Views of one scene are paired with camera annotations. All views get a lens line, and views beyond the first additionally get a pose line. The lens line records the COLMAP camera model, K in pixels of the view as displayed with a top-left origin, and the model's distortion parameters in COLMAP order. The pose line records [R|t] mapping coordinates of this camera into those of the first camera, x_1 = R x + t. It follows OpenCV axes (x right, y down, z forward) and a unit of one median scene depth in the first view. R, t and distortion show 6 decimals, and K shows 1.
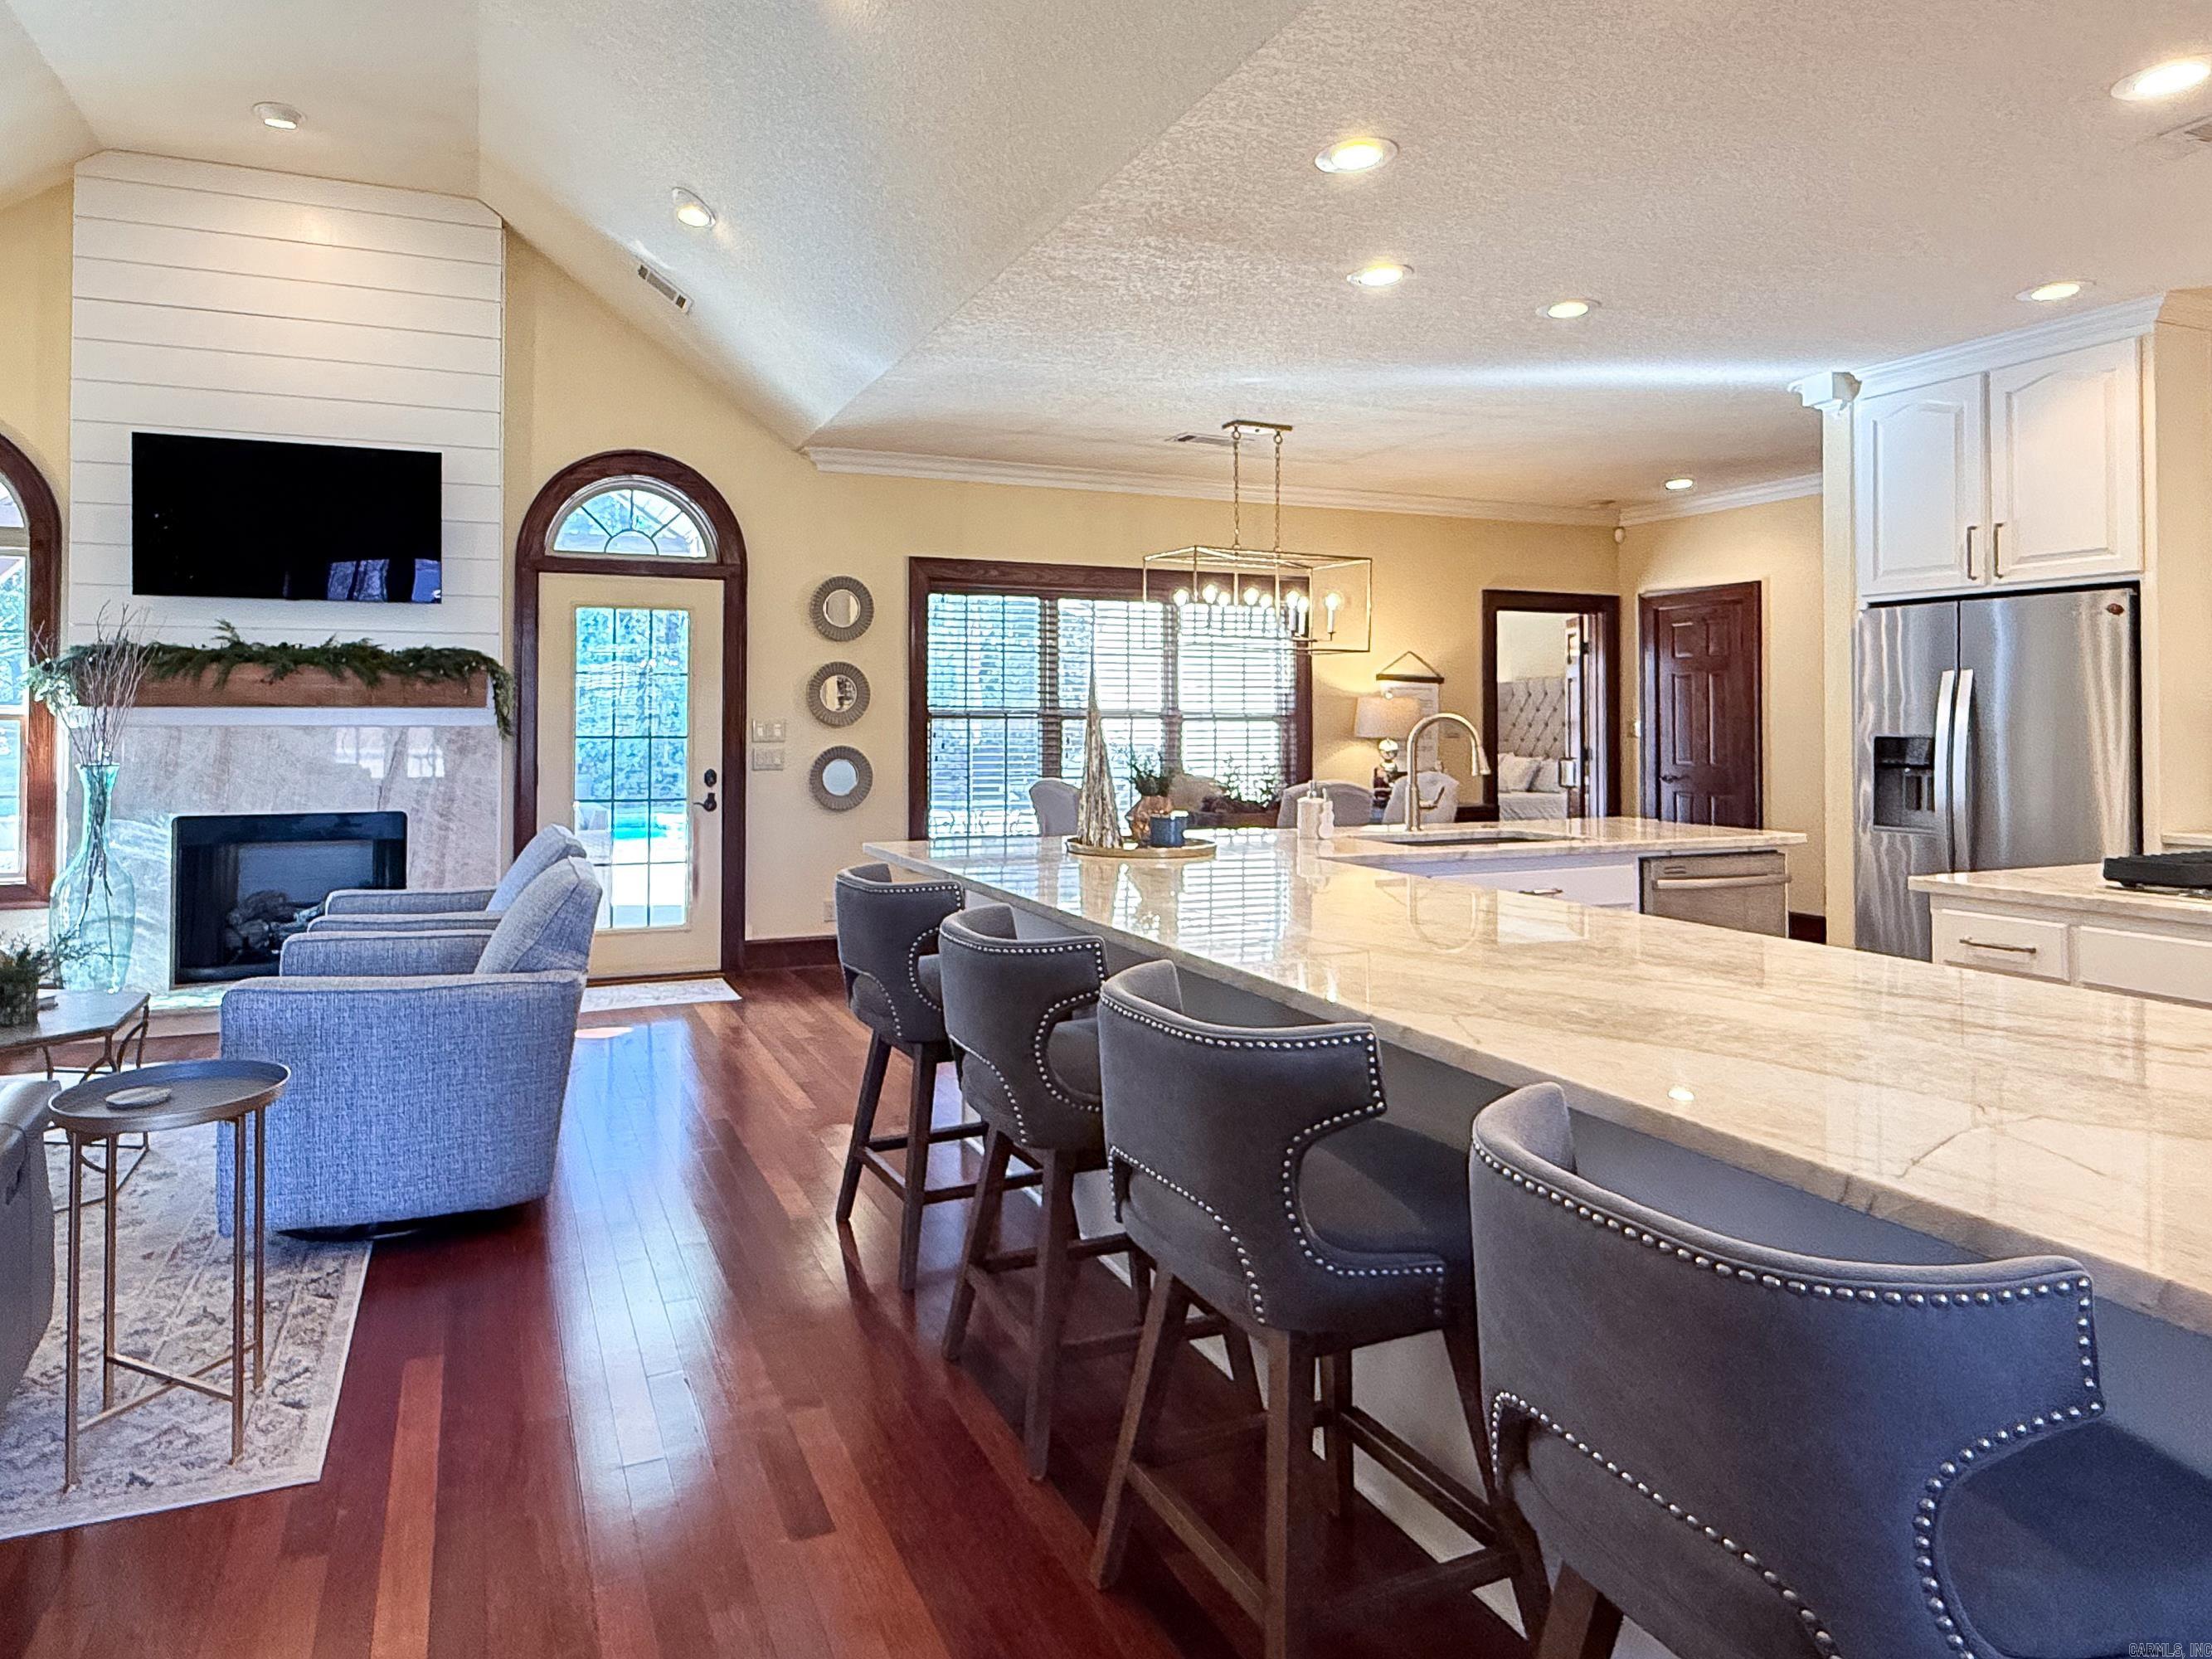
lens RADIAL K [[1415.5, 0, 1104.0], [0, 1415.5, 820.2], [0, 0, 1]] dist [0.006885, -0.000283]
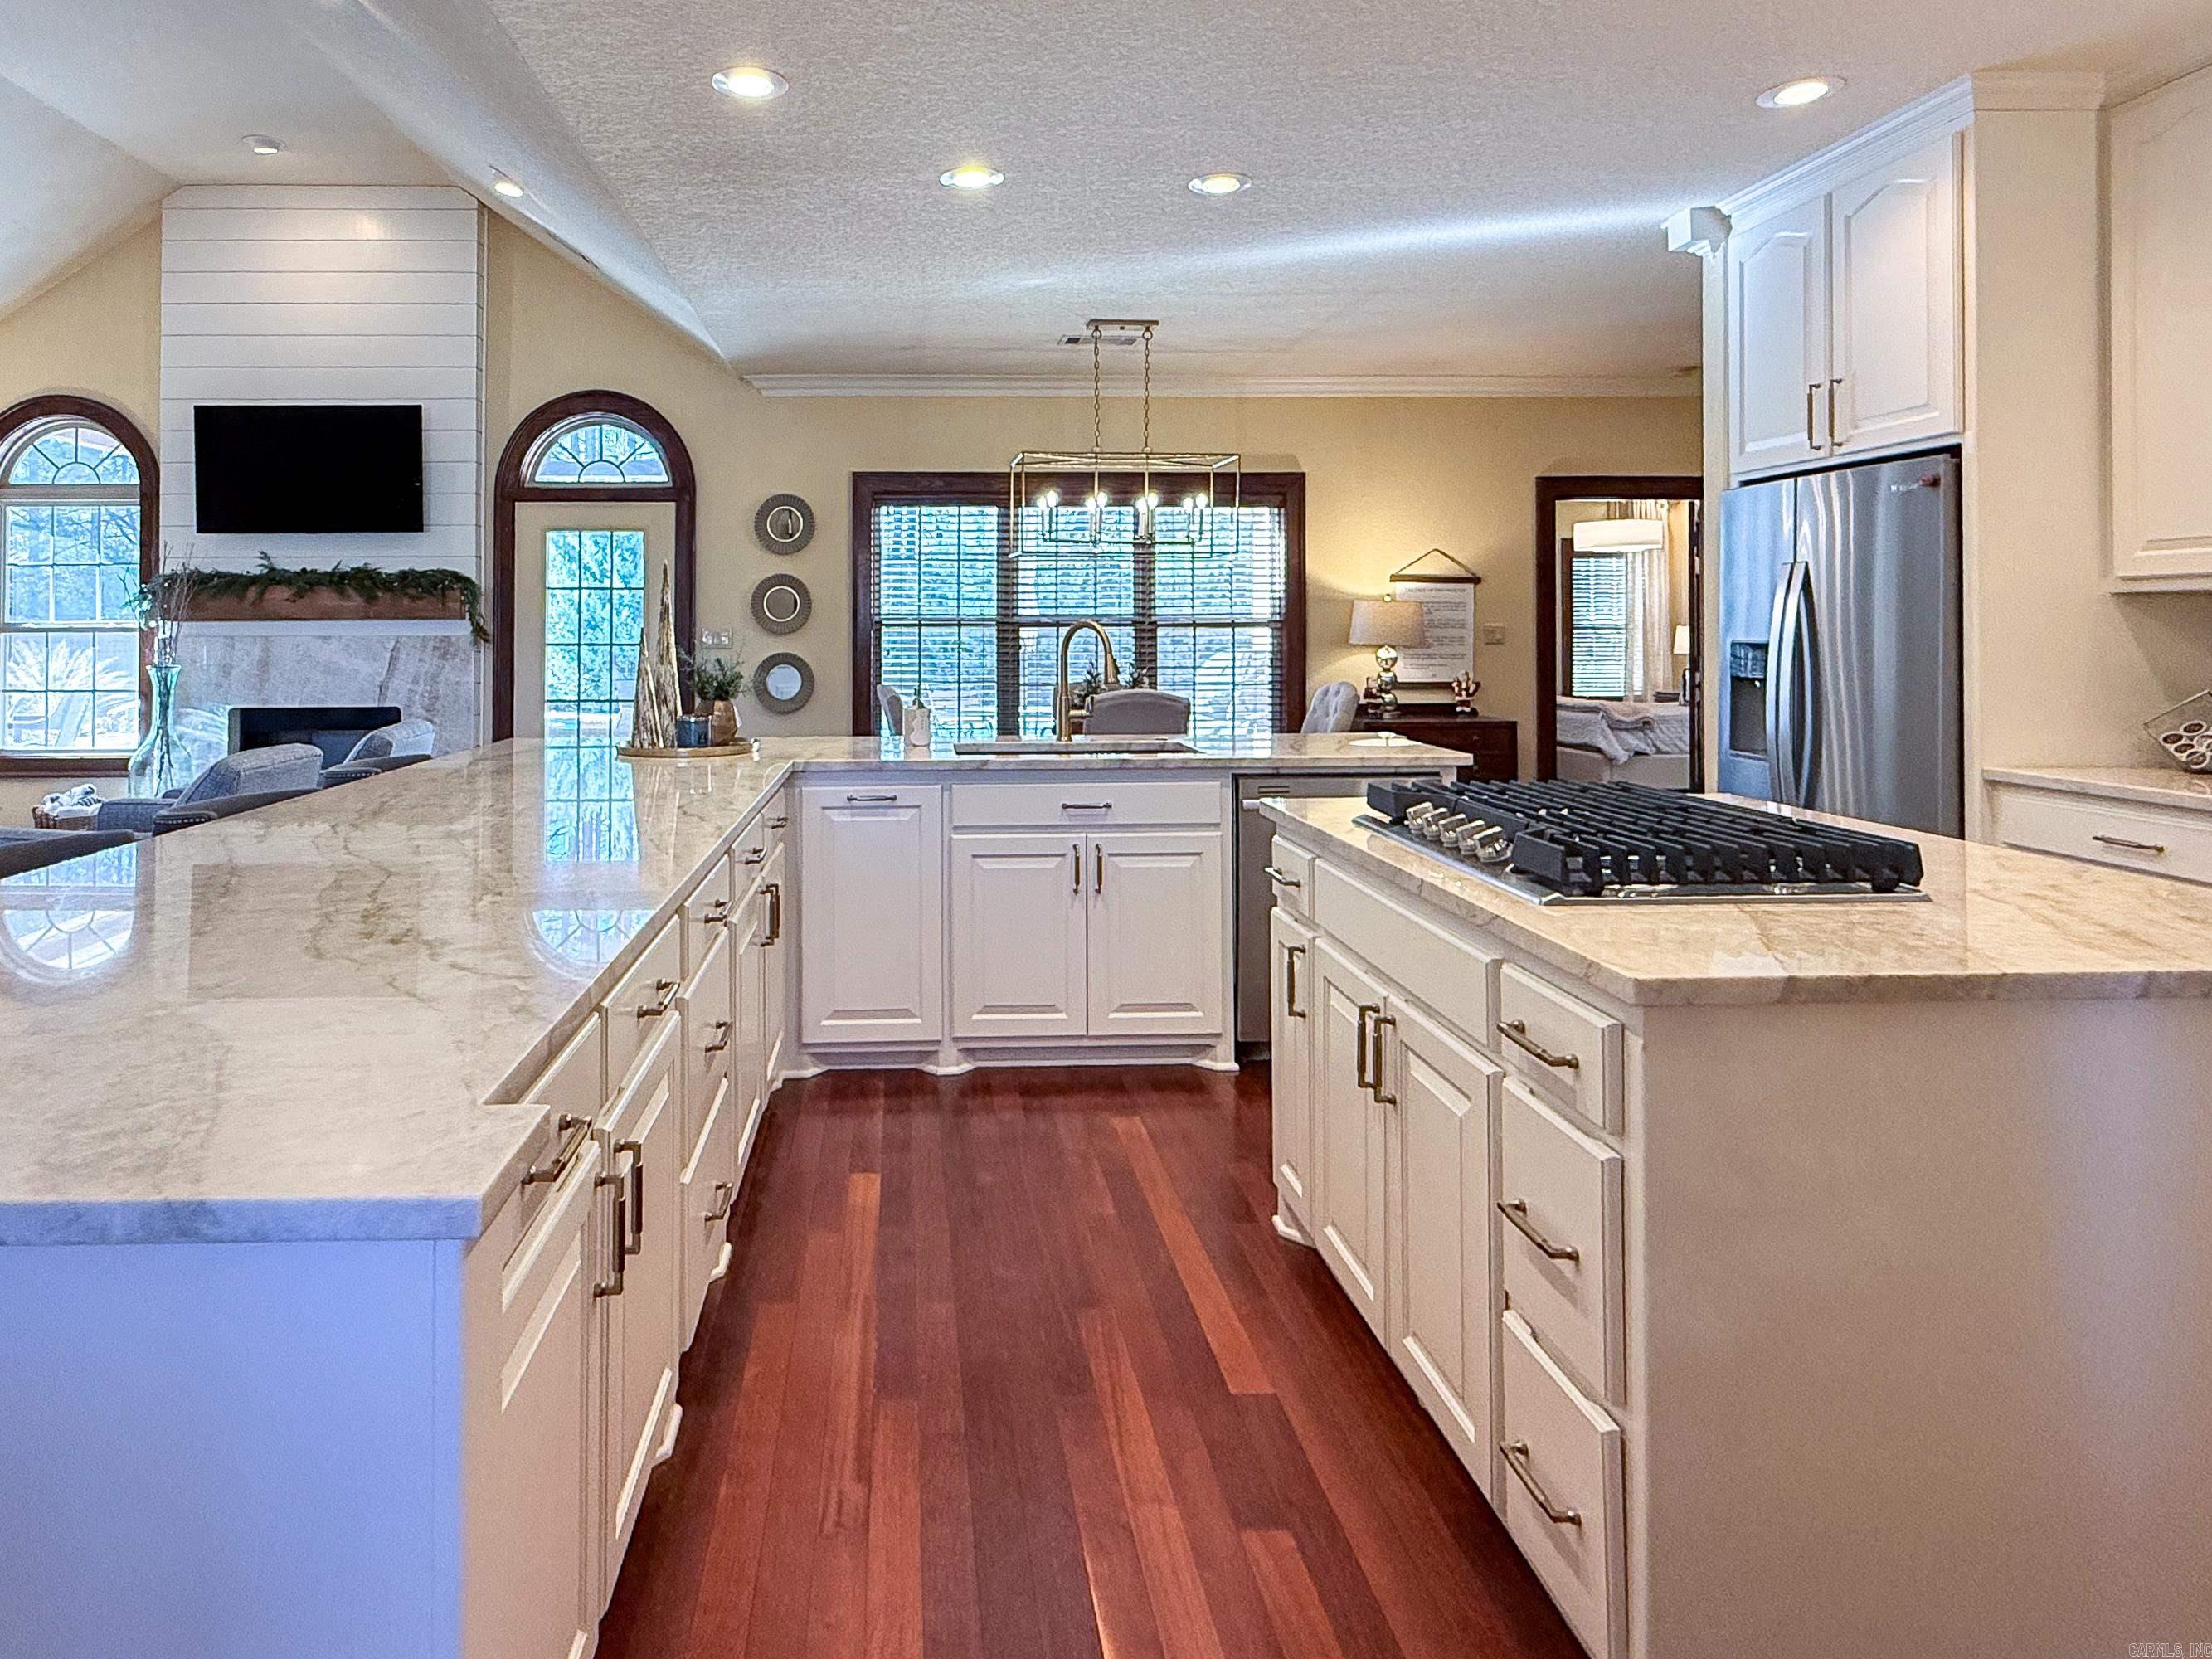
lens RADIAL K [[1489.1, 0, 1119.2], [0, 1489.1, 744.0], [0, 0, 1]] dist [0.005951, 0.002138]
pose [[0.930008, 0.023418, -0.366793, 0.523007], [-0.020628, 0.999721, 0.011523, -0.001844], [0.366960, -0.003151, 0.930231, 0.050932]]
